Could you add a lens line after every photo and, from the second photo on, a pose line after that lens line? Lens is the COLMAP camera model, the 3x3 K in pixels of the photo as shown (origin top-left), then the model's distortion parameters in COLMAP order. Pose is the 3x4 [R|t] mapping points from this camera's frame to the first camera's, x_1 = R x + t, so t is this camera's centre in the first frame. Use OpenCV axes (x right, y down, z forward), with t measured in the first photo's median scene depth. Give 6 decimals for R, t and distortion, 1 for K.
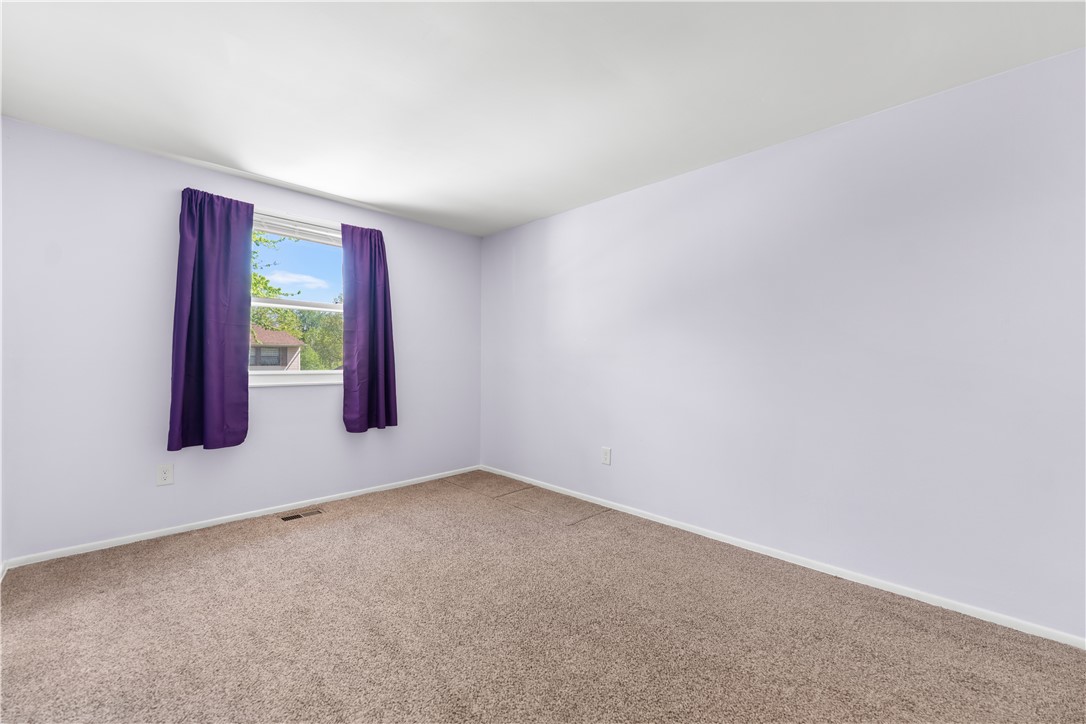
lens RADIAL K [[441.6, 0, 542.5], [0, 441.6, 367.3], [0, 0, 1]] dist [-0.000388, 0.000579]
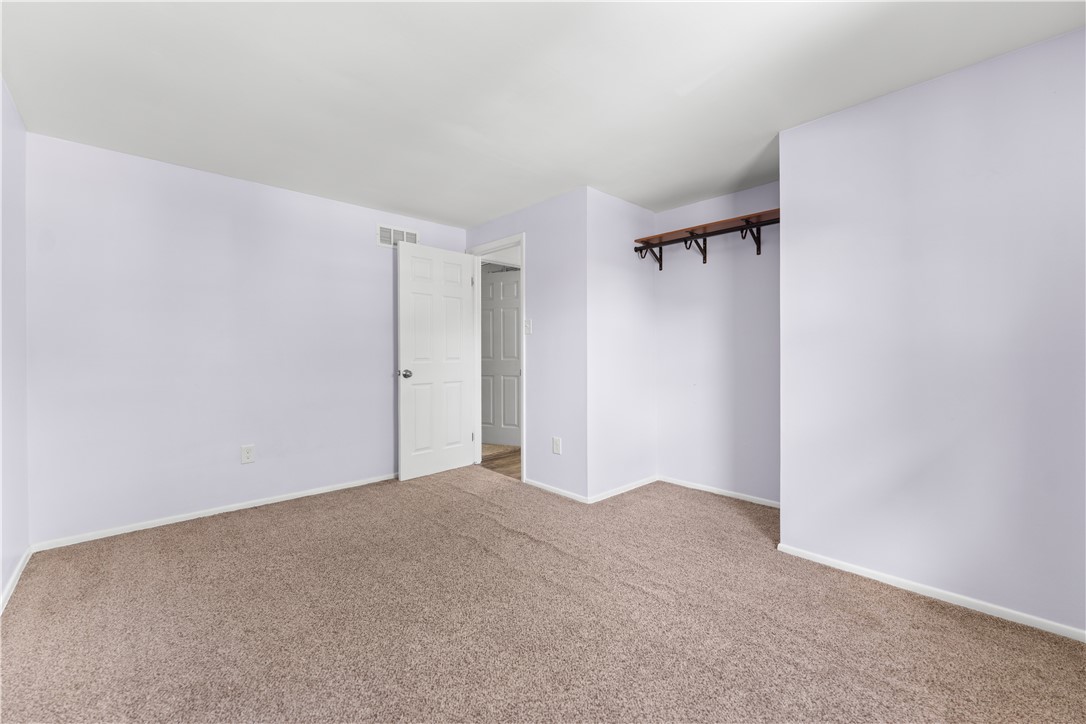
lens RADIAL K [[441.6, 0, 543.8], [0, 441.6, 358.4], [0, 0, 1]] dist [-0.000388, 0.000579]
pose [[-0.999087, -0.004887, 0.042431, -0.205355], [-0.004209, 0.999862, 0.016061, -0.010542], [-0.042504, 0.015868, -0.998970, 1.192589]]
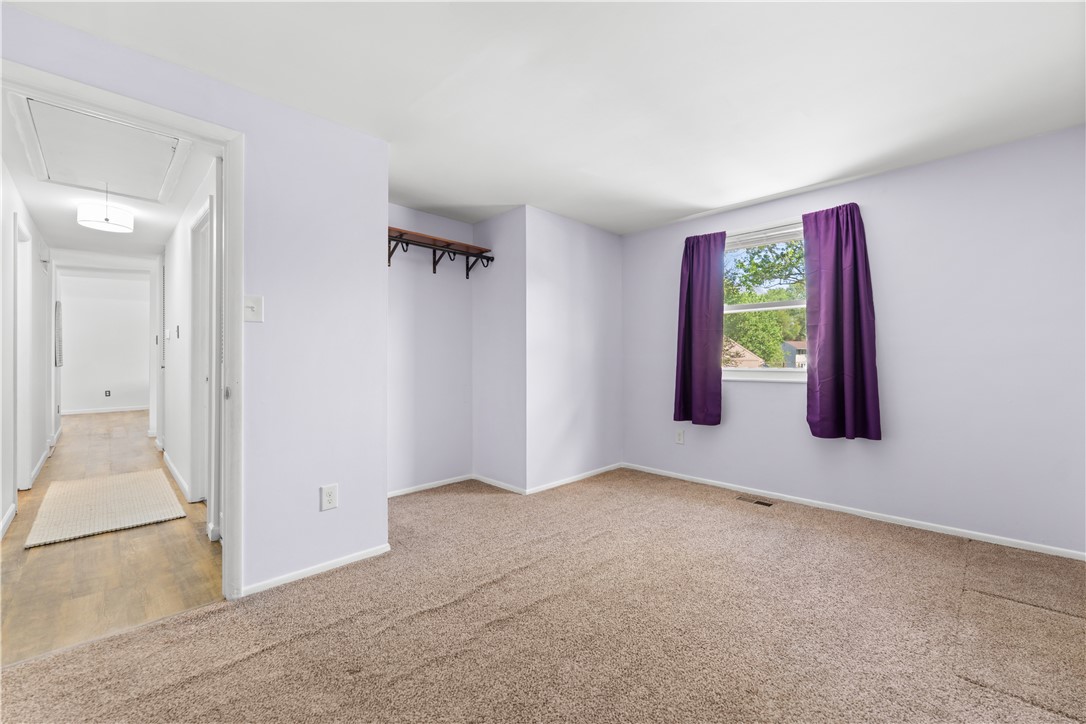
lens RADIAL K [[441.6, 0, 544.0], [0, 441.6, 358.2], [0, 0, 1]] dist [-0.000388, 0.000579]
pose [[-0.000033, -0.007777, -0.999970, 0.519710], [-0.011028, 0.999909, -0.007776, -0.001594], [0.999939, 0.011027, -0.000119, 0.462365]]
